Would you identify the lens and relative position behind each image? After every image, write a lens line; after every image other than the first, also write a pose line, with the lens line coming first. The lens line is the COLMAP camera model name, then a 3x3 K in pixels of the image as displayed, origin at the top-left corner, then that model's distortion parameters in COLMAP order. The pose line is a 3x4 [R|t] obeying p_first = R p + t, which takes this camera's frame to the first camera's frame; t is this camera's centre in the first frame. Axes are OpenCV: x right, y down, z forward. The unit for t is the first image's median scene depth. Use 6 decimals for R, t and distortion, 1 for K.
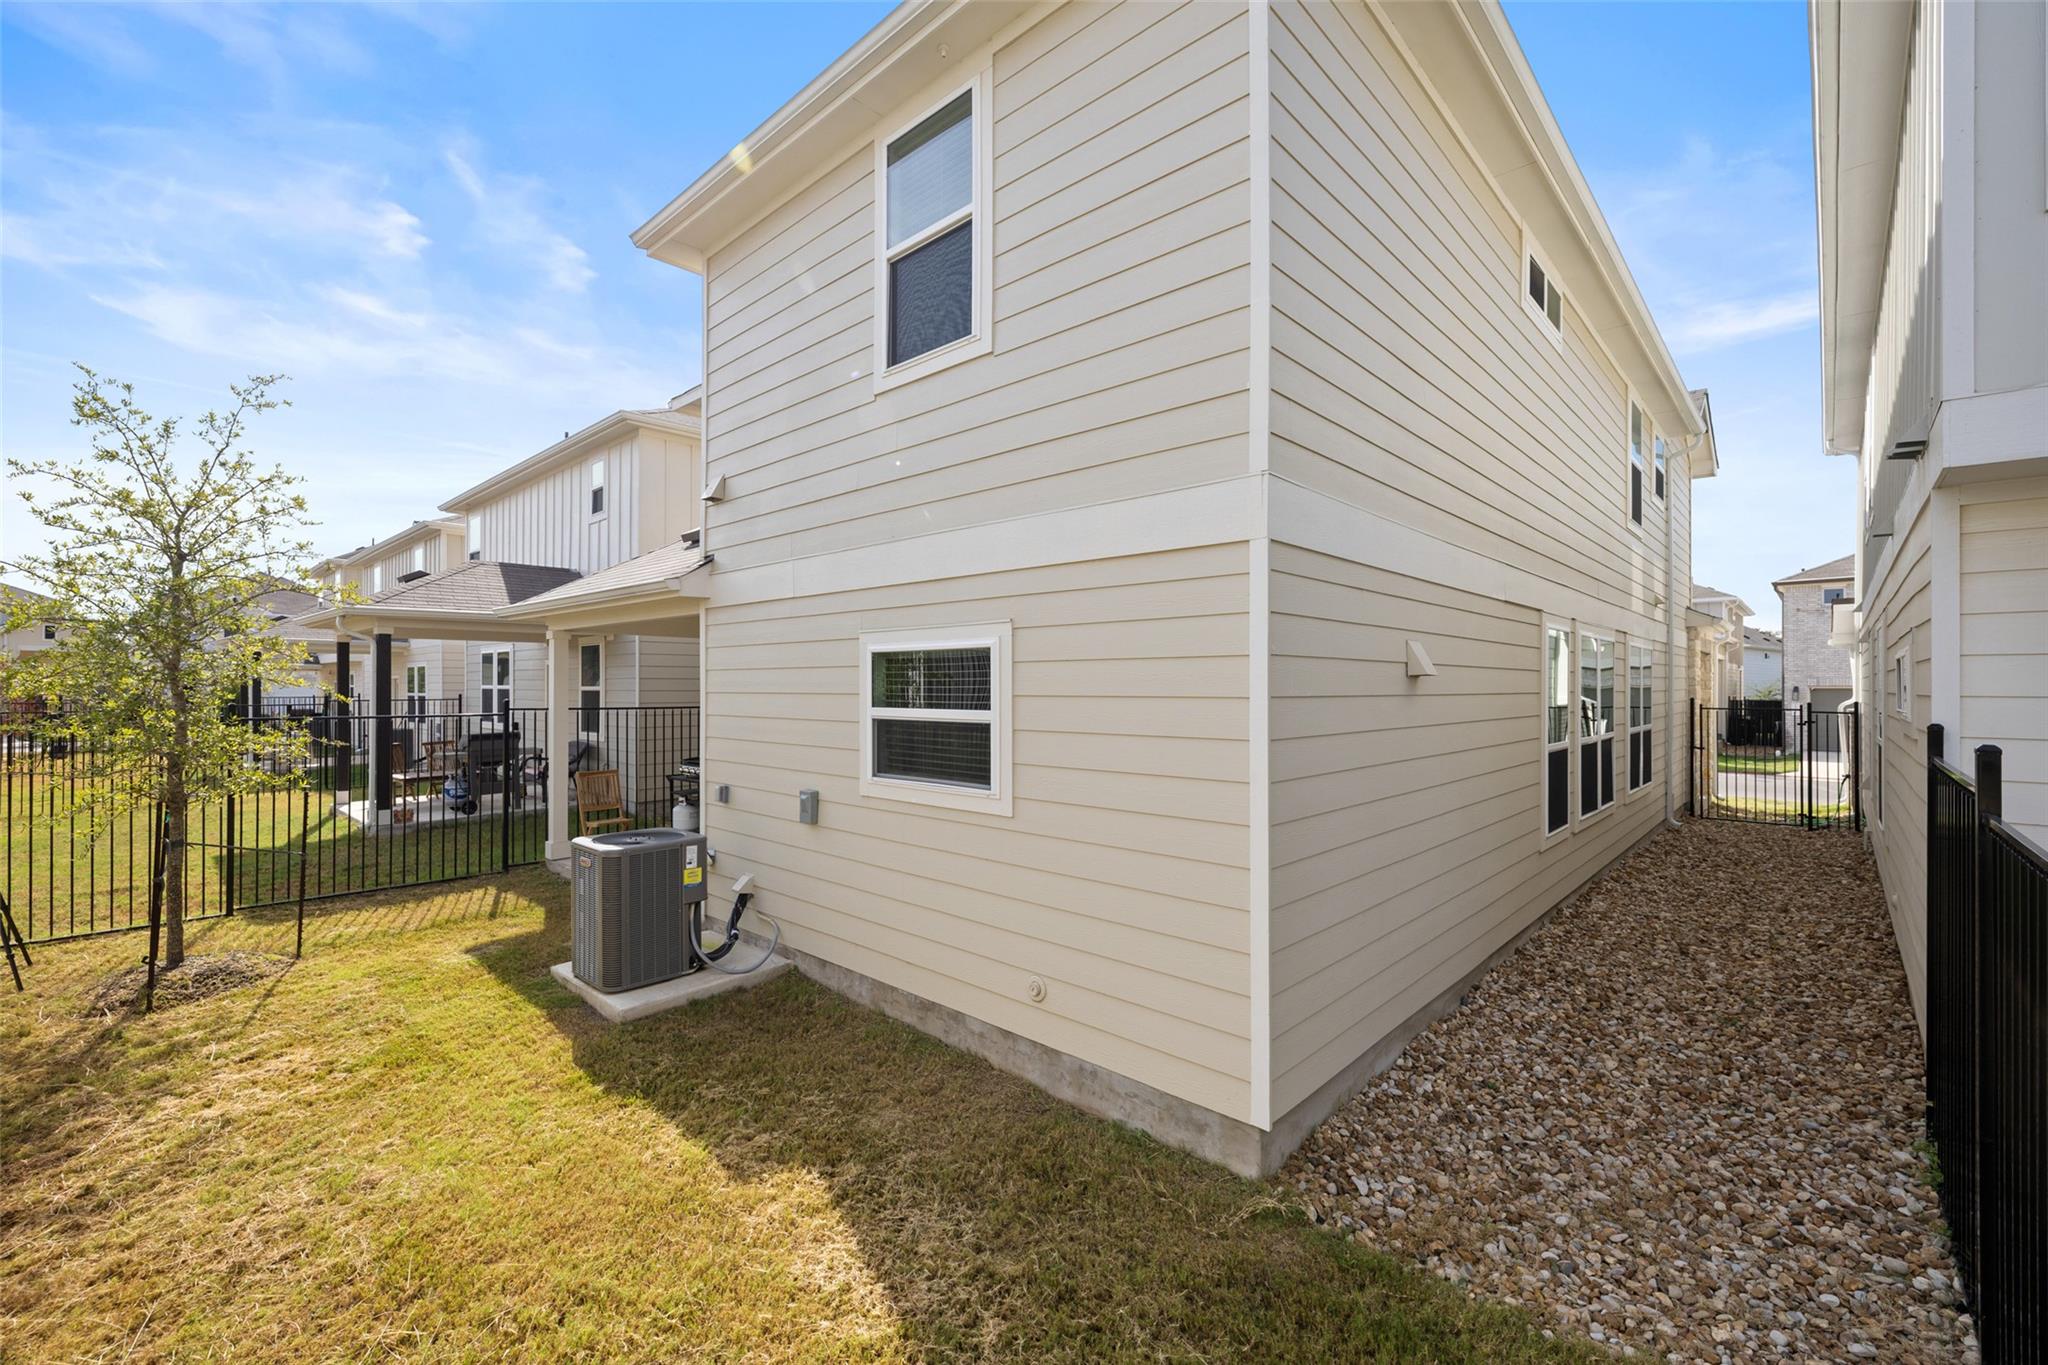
lens RADIAL K [[863.6, 0, 1028.9], [0, 863.6, 683.7], [0, 0, 1]] dist [-0.000419, 0.000423]
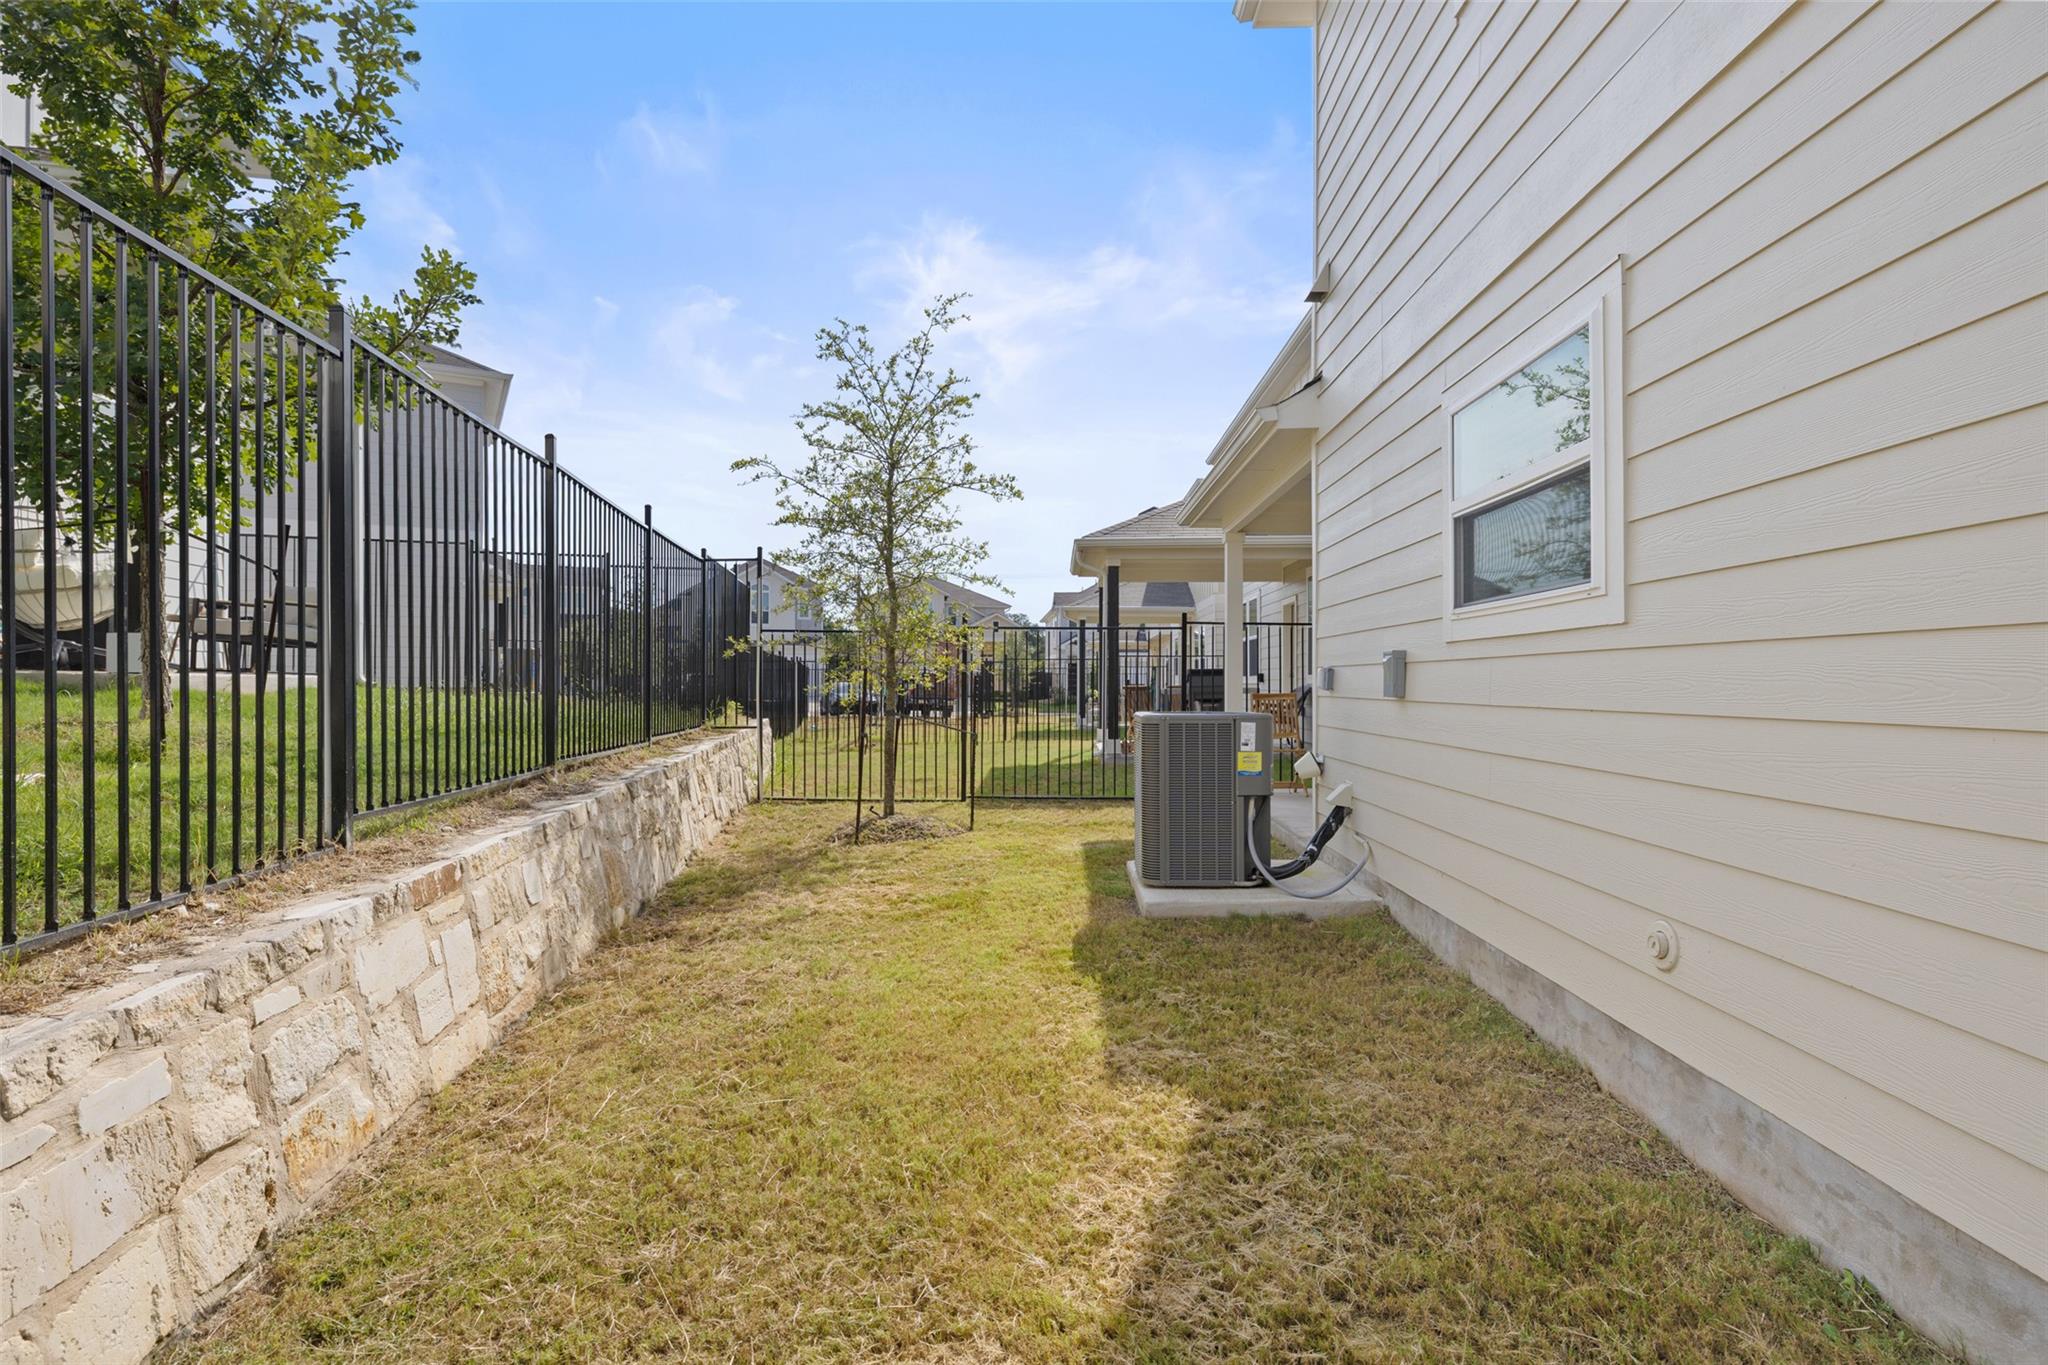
lens RADIAL K [[1022.0, 0, 1019.5], [0, 1022.0, 678.8], [0, 0, 1]] dist [-0.002727, -0.000028]
pose [[0.652473, -0.006562, -0.757783, 0.222620], [0.000939, 0.999969, -0.007851, 0.201856], [0.757811, 0.004411, 0.652459, 0.317349]]
